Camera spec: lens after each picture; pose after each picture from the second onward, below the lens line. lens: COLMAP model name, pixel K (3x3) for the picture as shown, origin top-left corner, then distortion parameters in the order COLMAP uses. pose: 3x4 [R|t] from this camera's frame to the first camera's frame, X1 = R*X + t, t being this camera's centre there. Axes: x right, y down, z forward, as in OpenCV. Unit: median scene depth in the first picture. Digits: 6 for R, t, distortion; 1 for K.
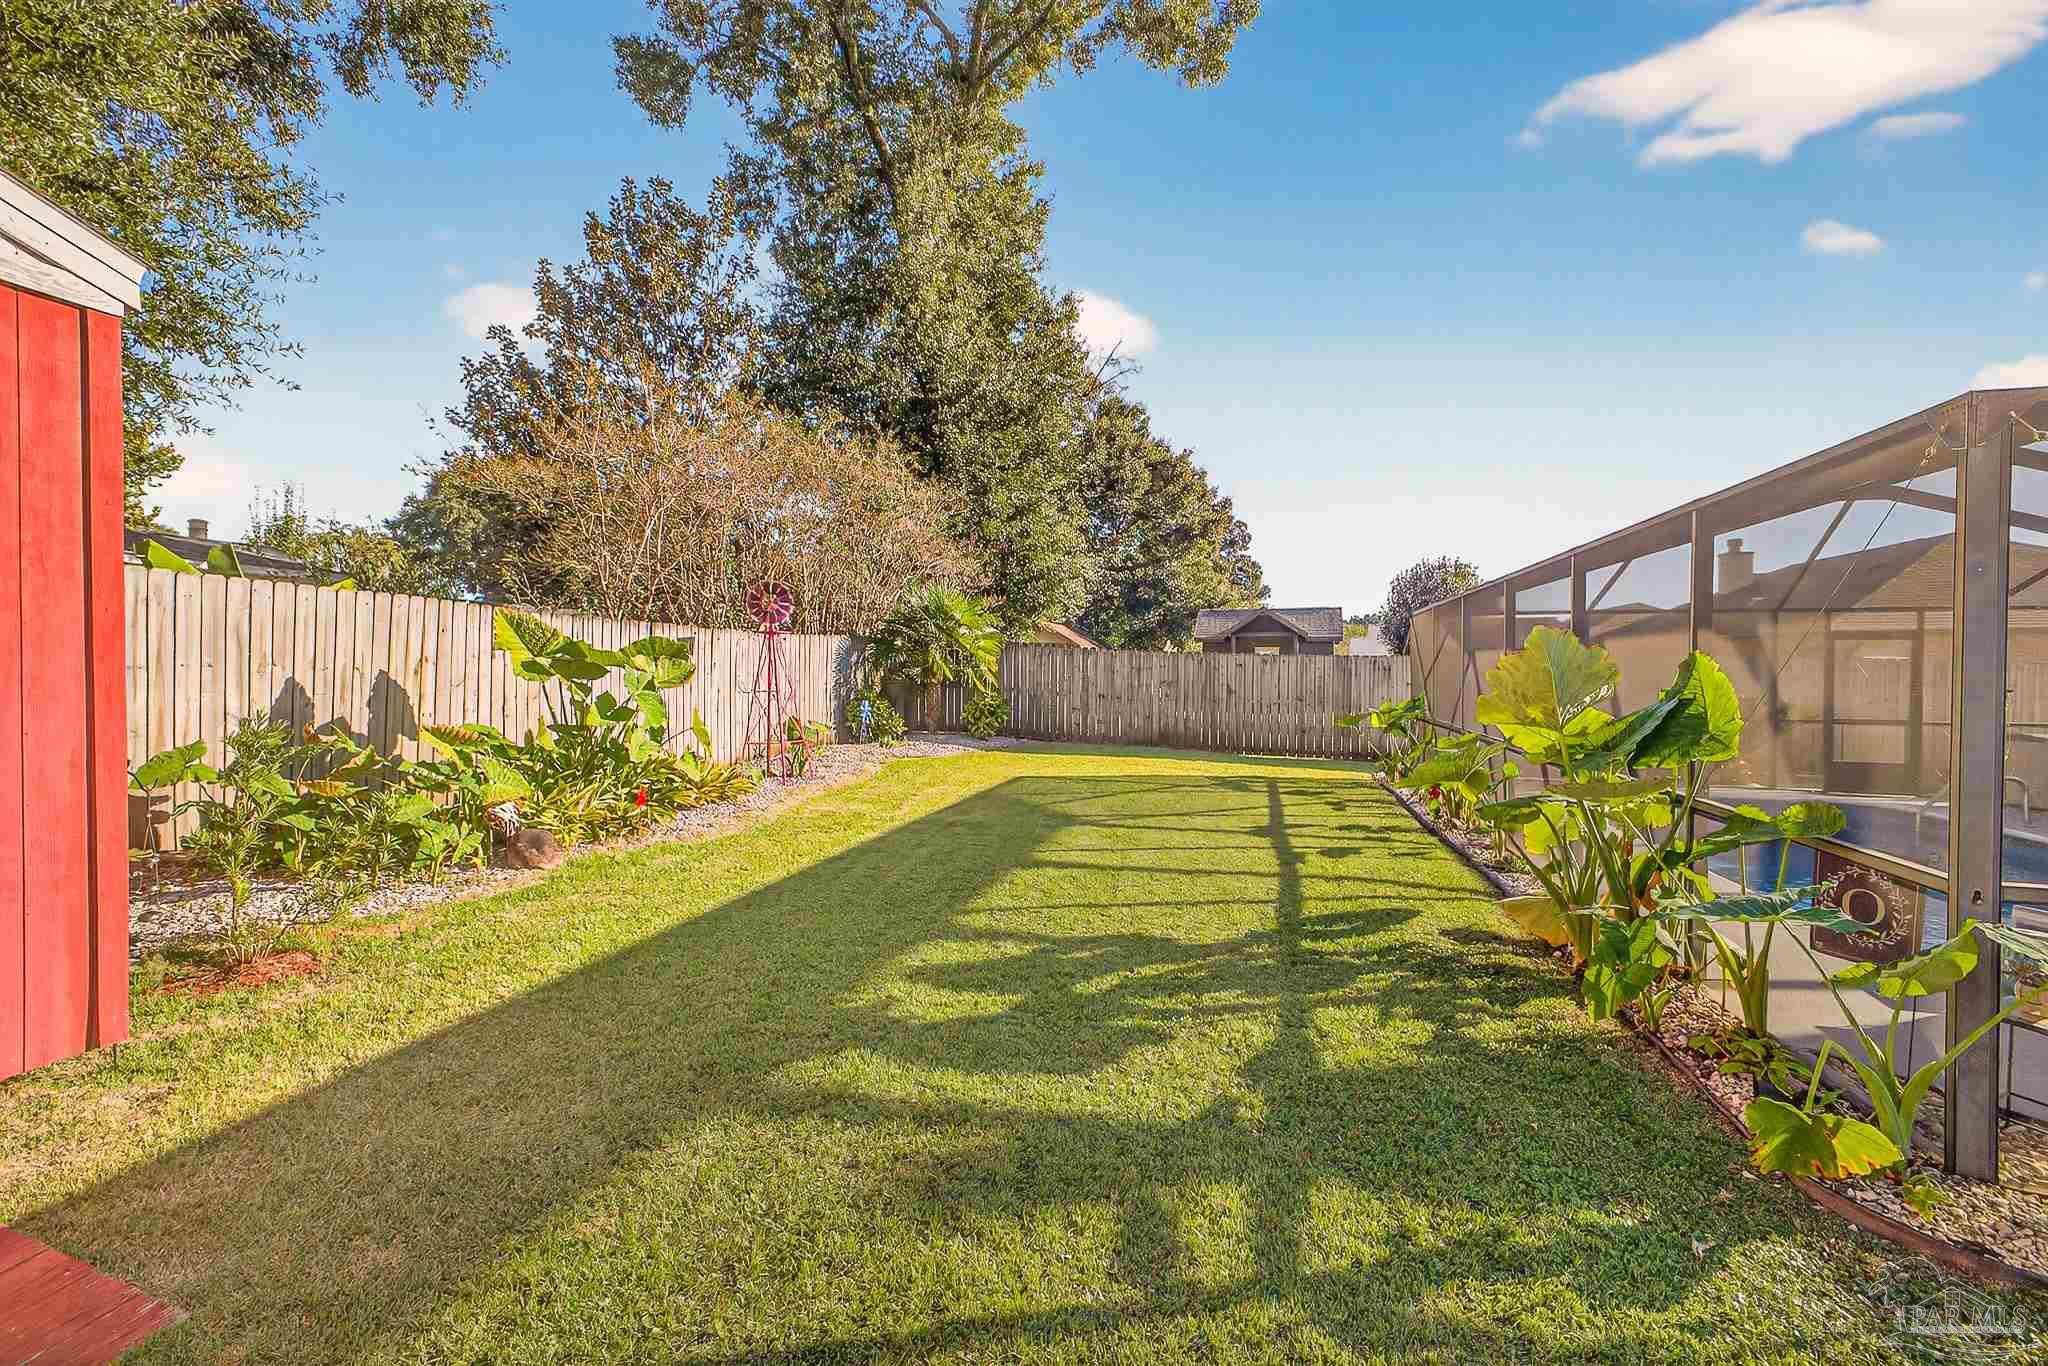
lens RADIAL K [[918.6, 0, 1033.9], [0, 918.6, 675.8], [0, 0, 1]] dist [0.003024, 0.000316]
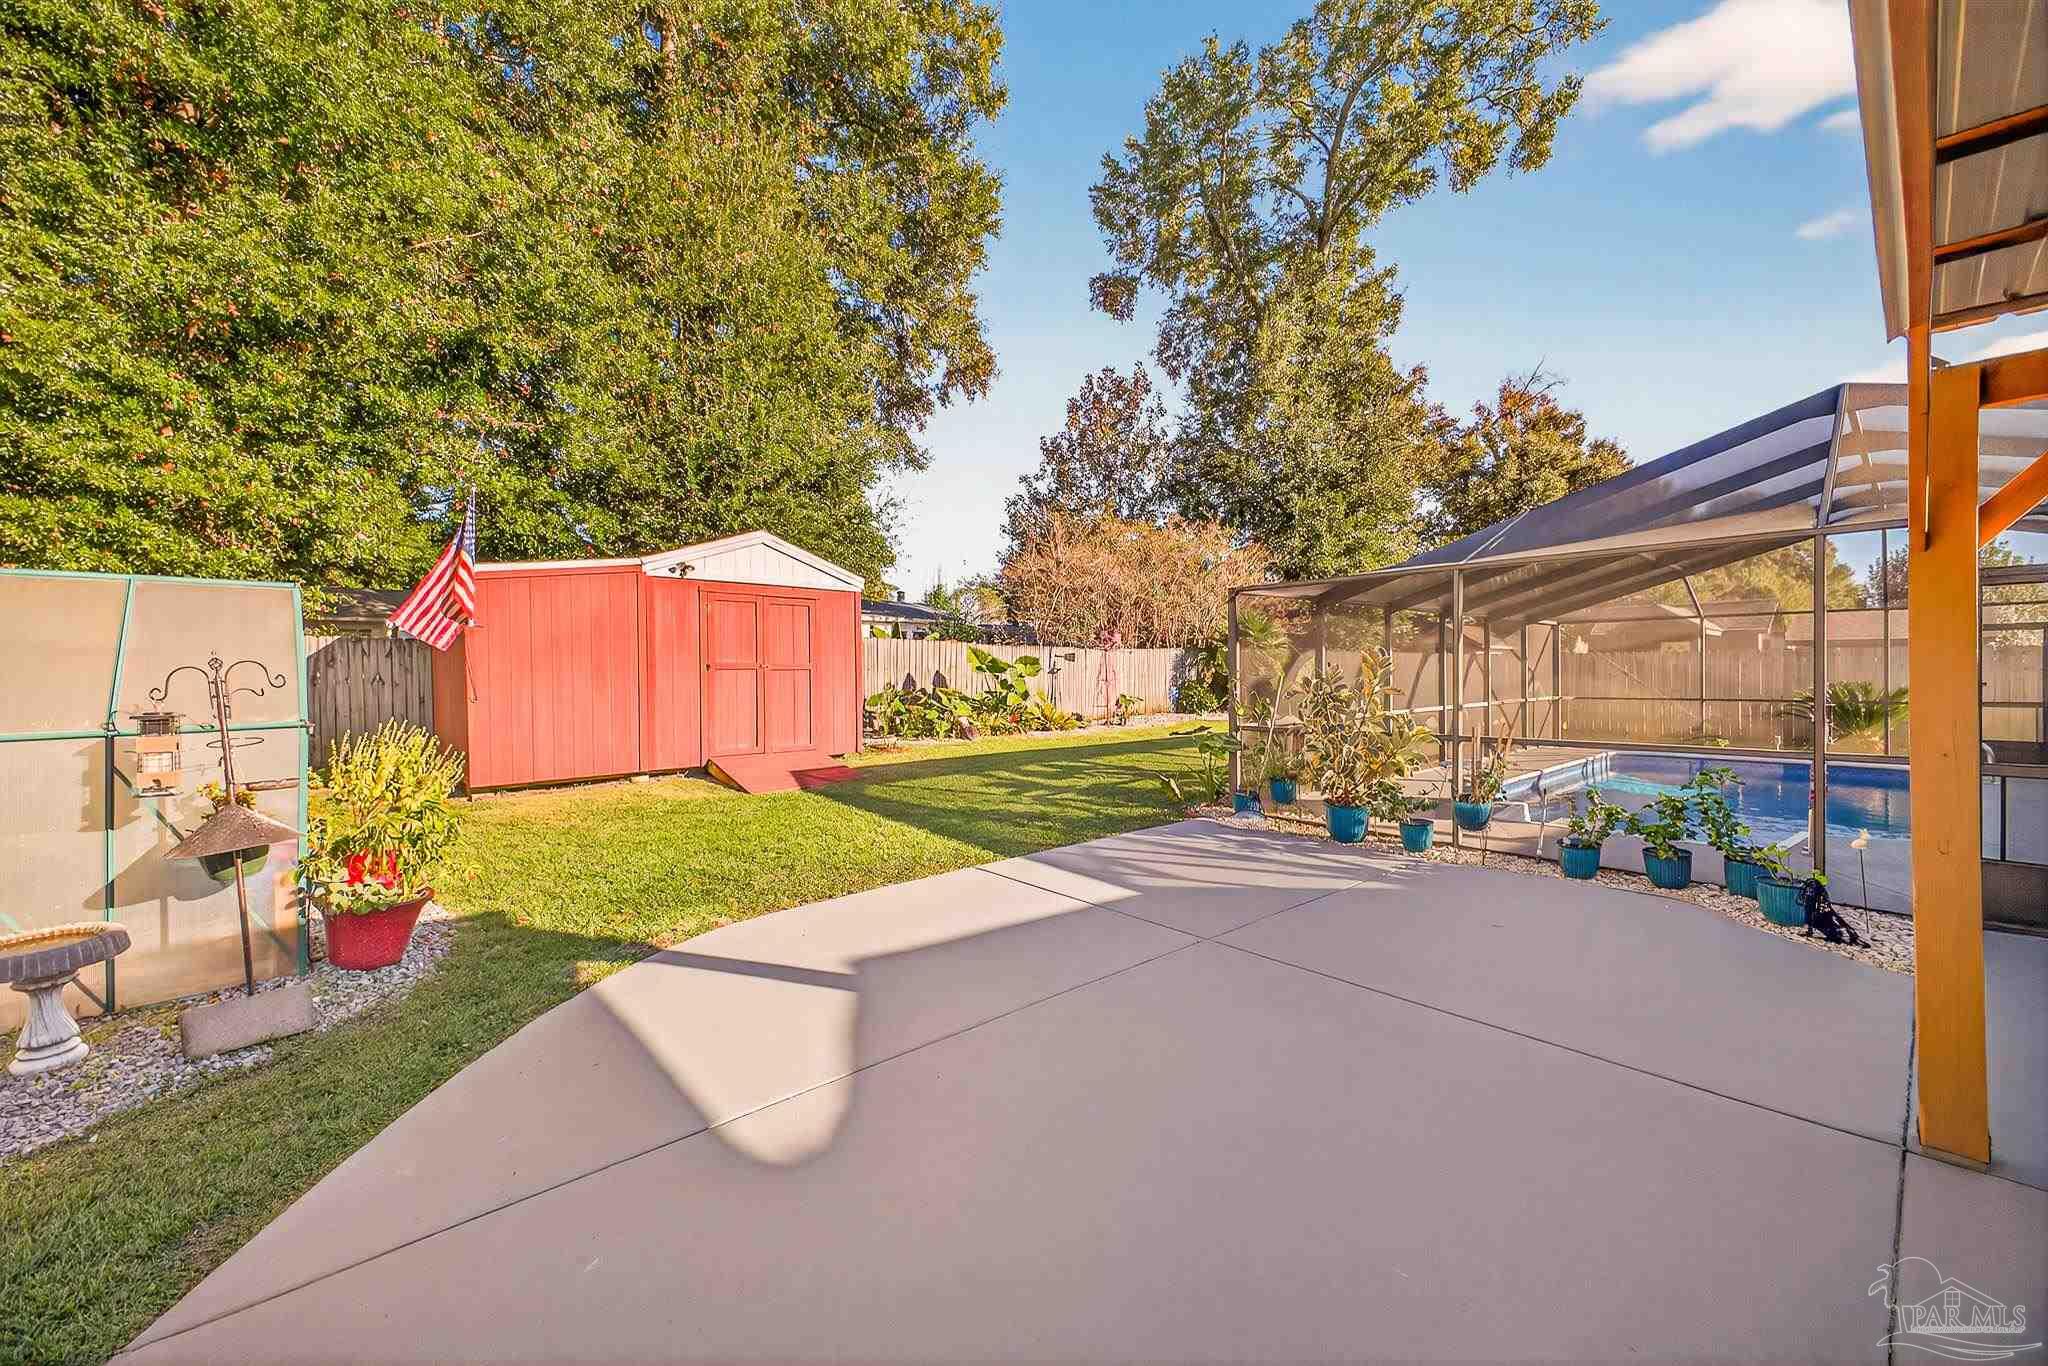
lens RADIAL K [[805.1, 0, 1027.8], [0, 805.1, 673.0], [0, 0, 1]] dist [0.000266, -0.000278]
pose [[0.827665, -0.005792, -0.561193, 0.292153], [0.005032, 0.999983, -0.002899, 0.003556], [0.561200, -0.000424, 0.827680, -0.277973]]
